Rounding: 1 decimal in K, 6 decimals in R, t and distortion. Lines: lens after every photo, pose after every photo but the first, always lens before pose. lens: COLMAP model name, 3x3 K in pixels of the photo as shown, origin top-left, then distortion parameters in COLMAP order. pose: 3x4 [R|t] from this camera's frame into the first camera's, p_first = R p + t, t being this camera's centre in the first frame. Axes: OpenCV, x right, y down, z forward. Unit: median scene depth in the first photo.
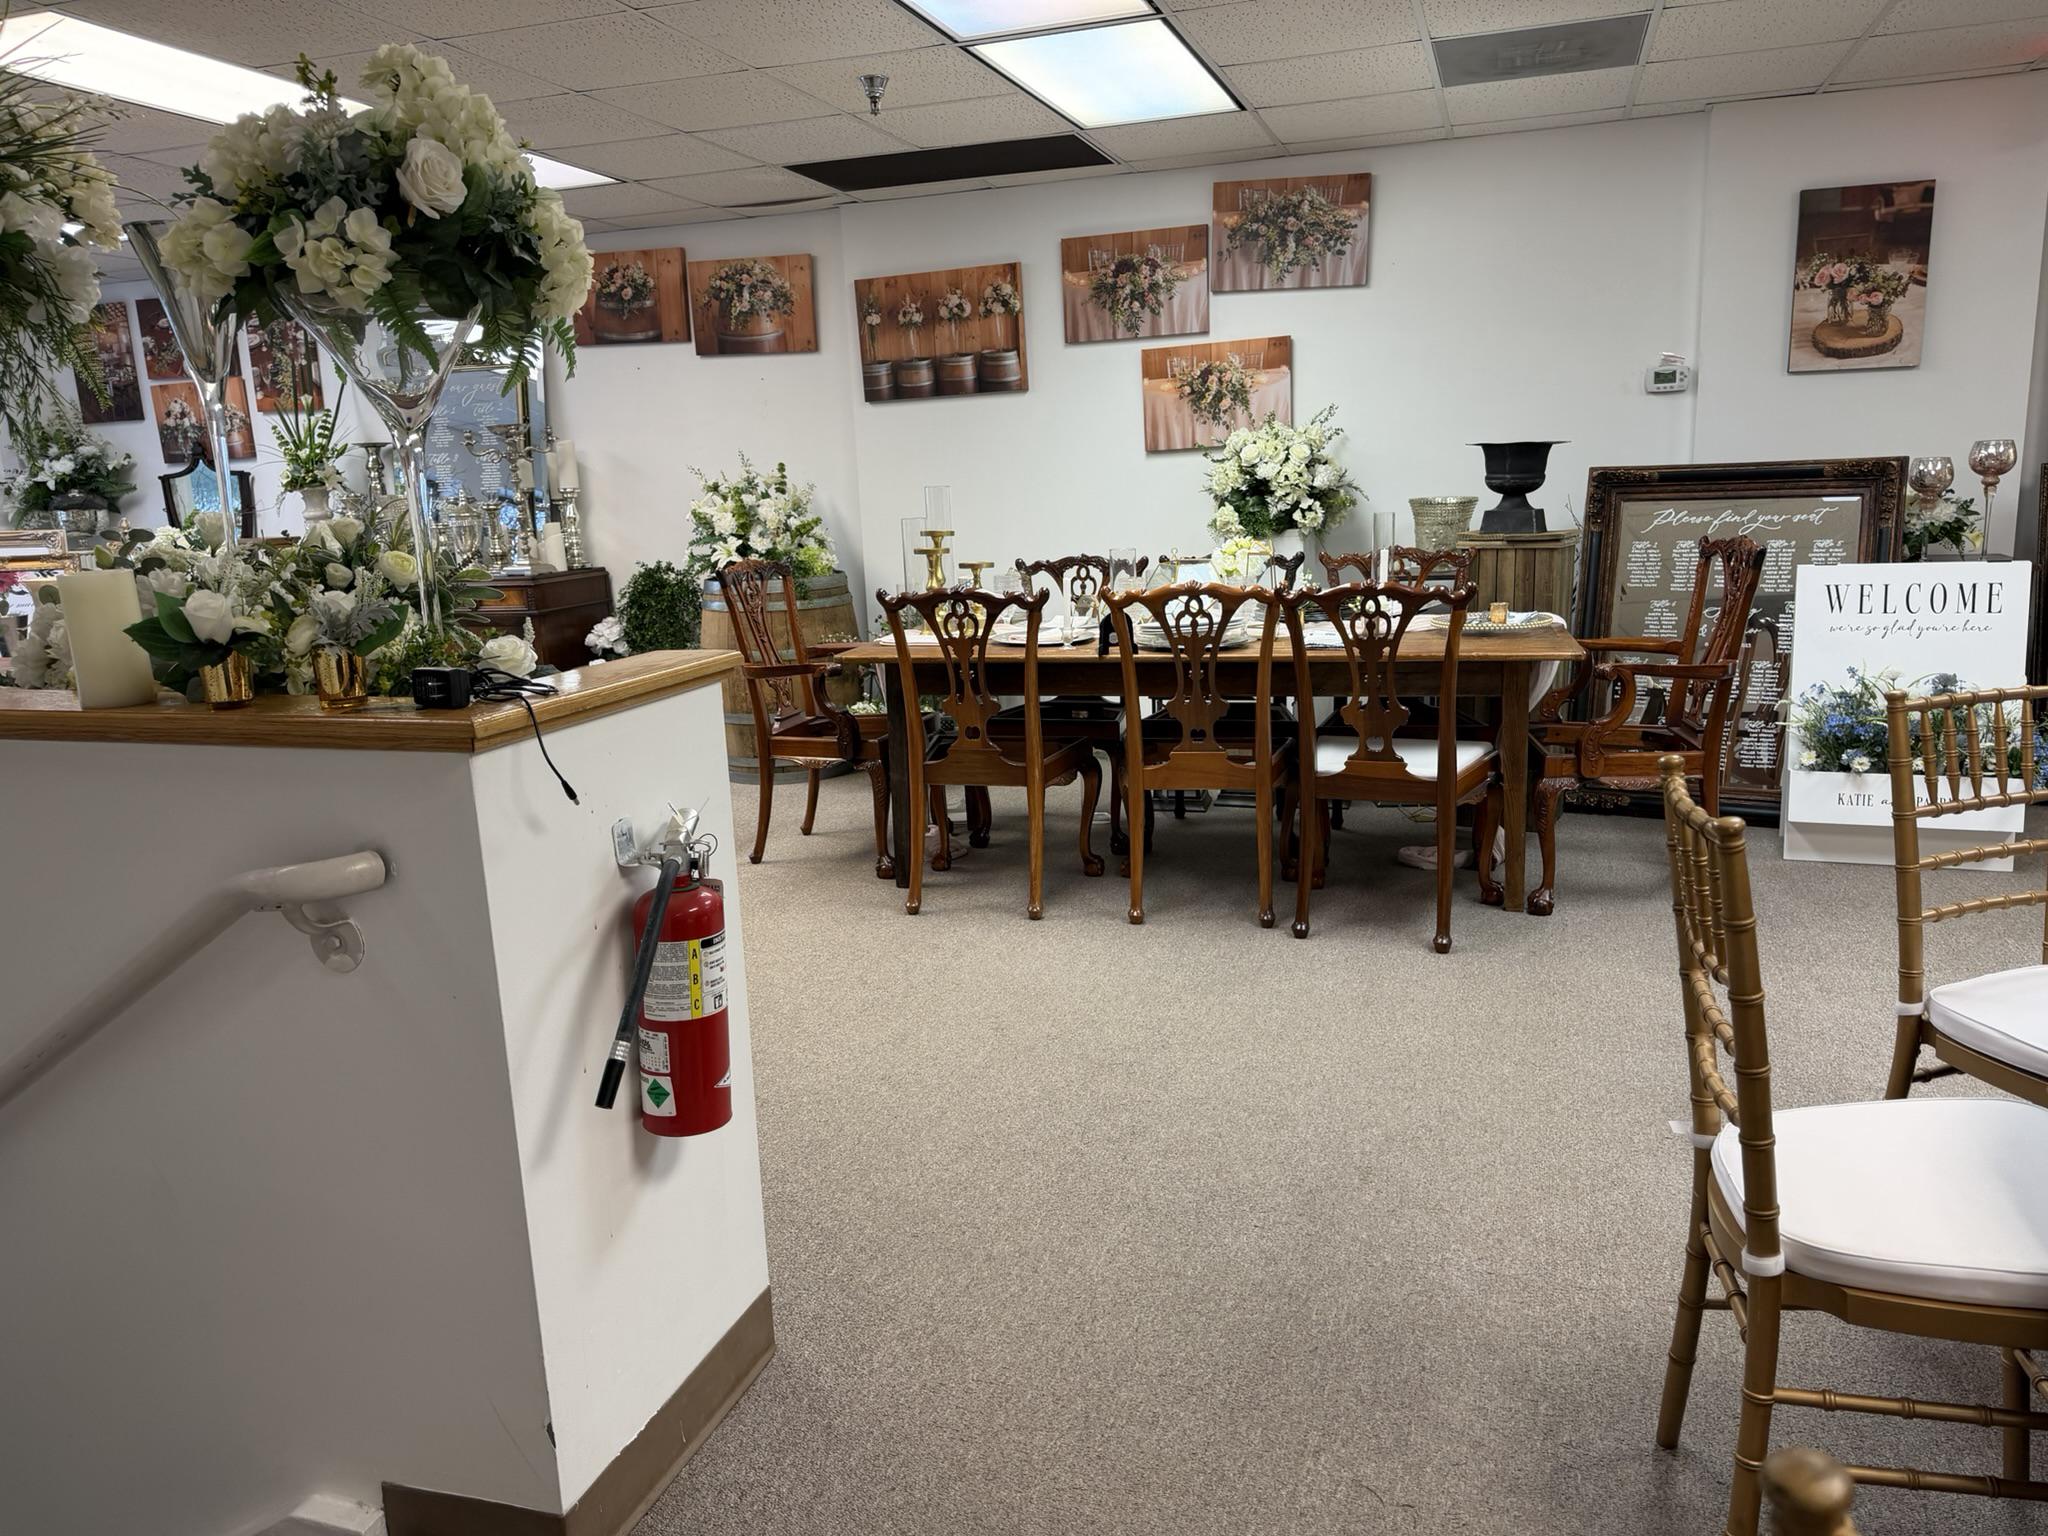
lens RADIAL K [[1460.9, 0, 1024.0], [0, 1460.9, 768.0], [0, 0, 1]] dist [0.004367, -0.002417]
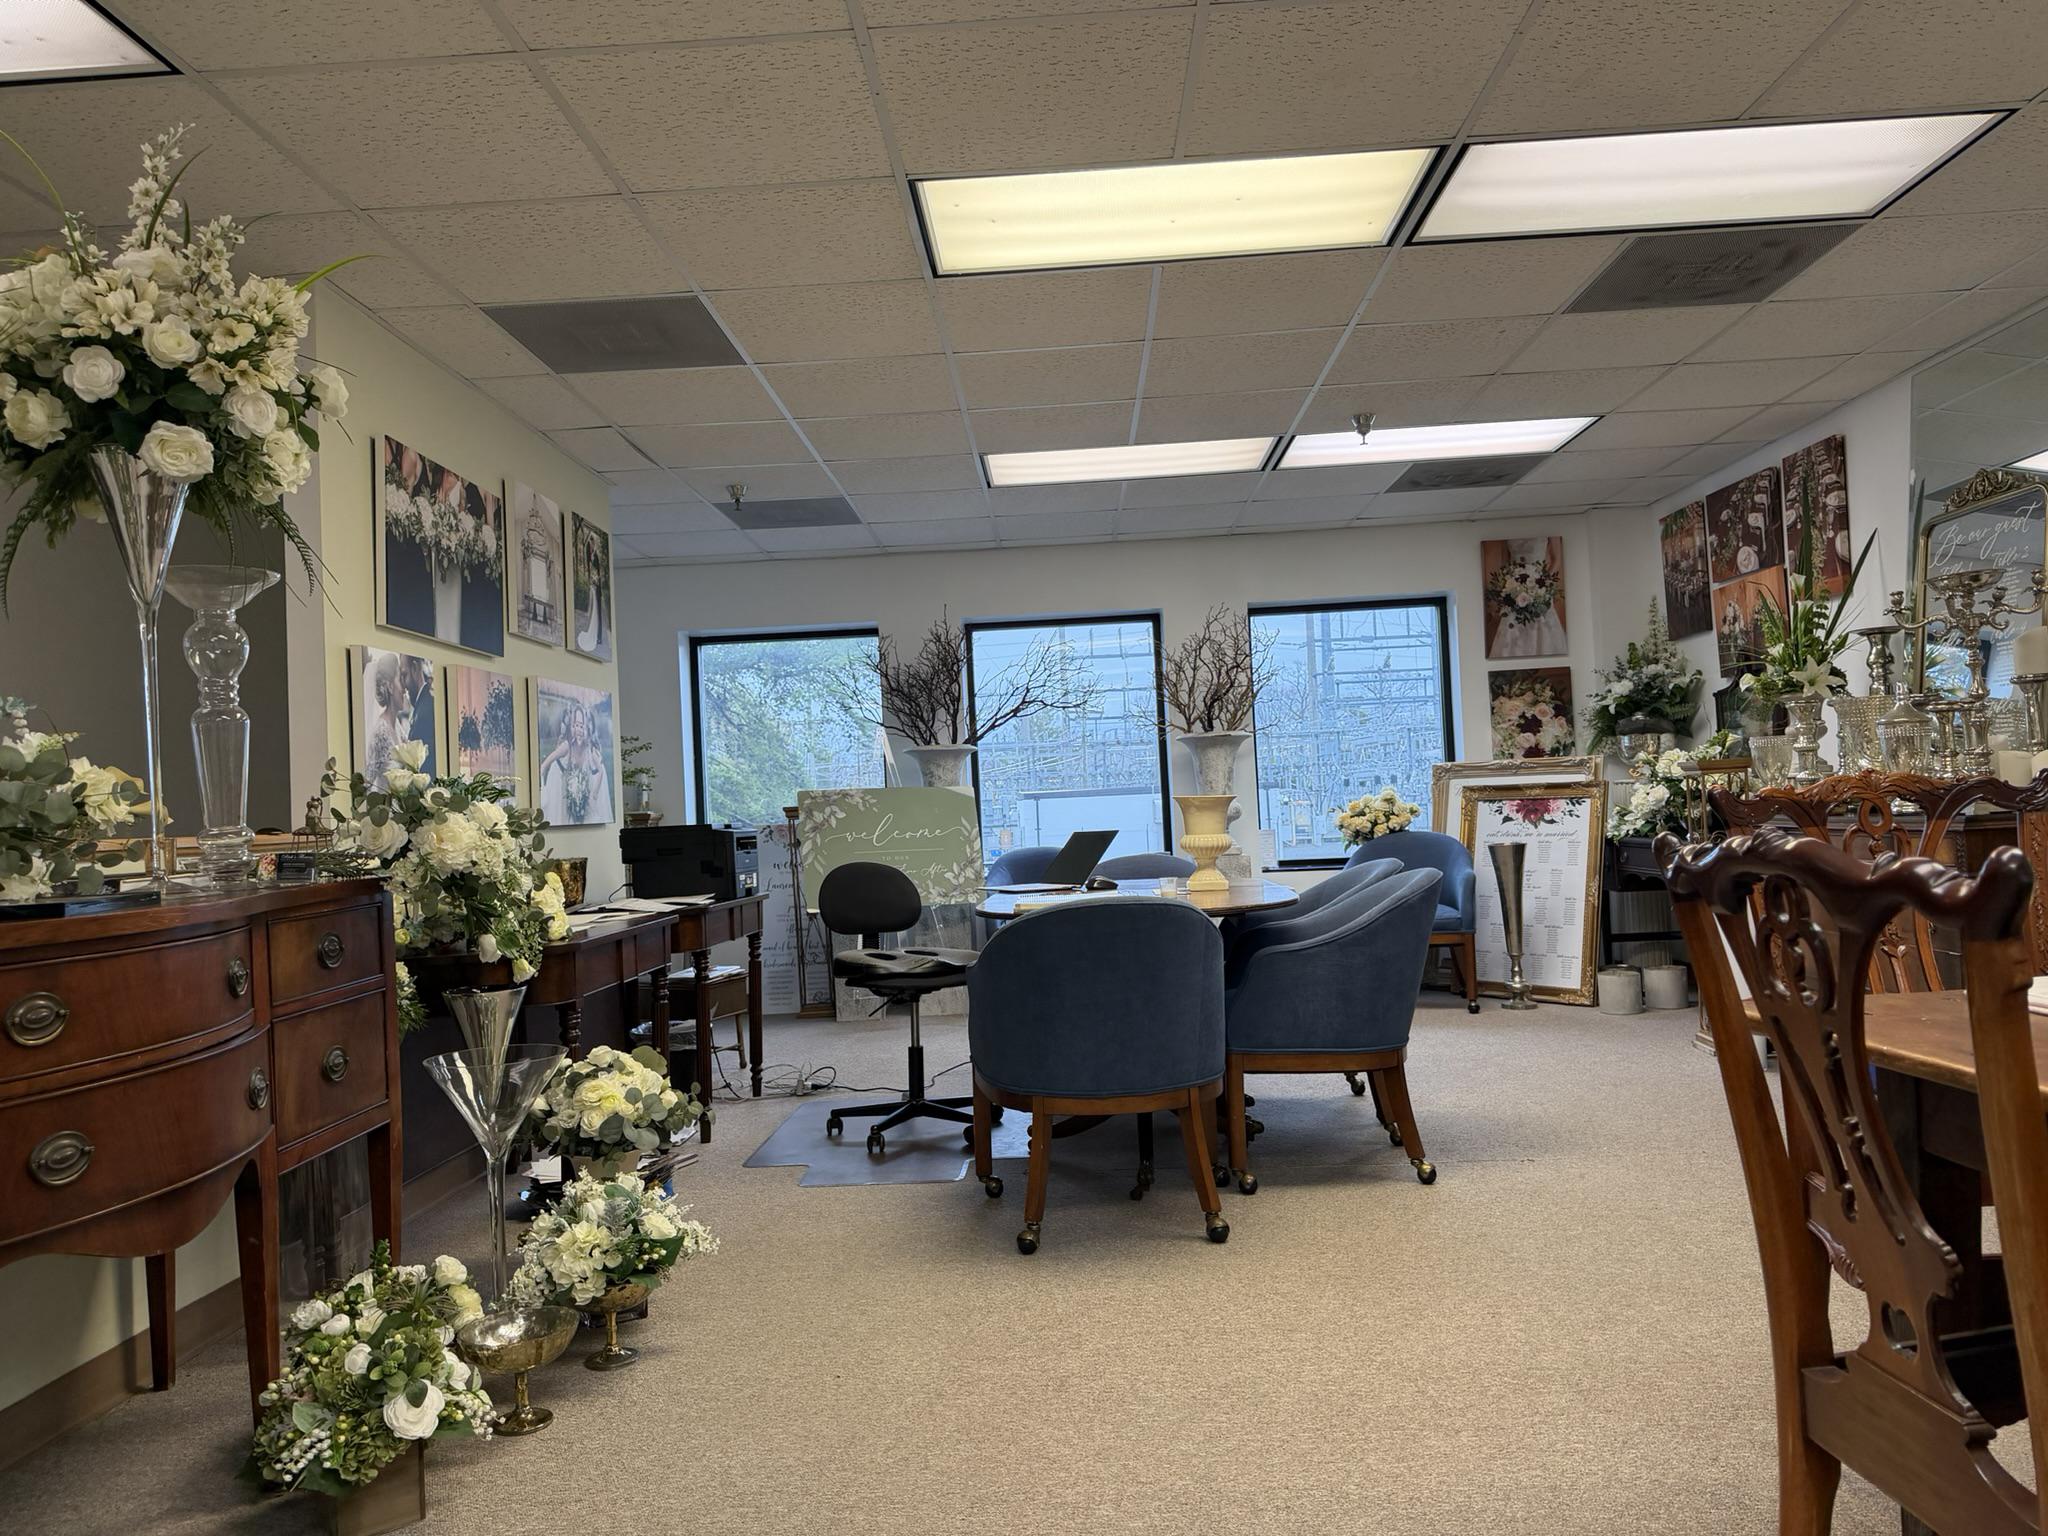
lens RADIAL K [[1452.6, 0, 1028.6], [0, 1452.6, 775.7], [0, 0, 1]] dist [0.054466, -0.084321]
pose [[0.291027, 0.000737, -0.956714, 0.116235], [-0.156916, 0.986494, -0.046973, -0.051077], [0.943759, 0.163794, 0.287212, 0.402377]]
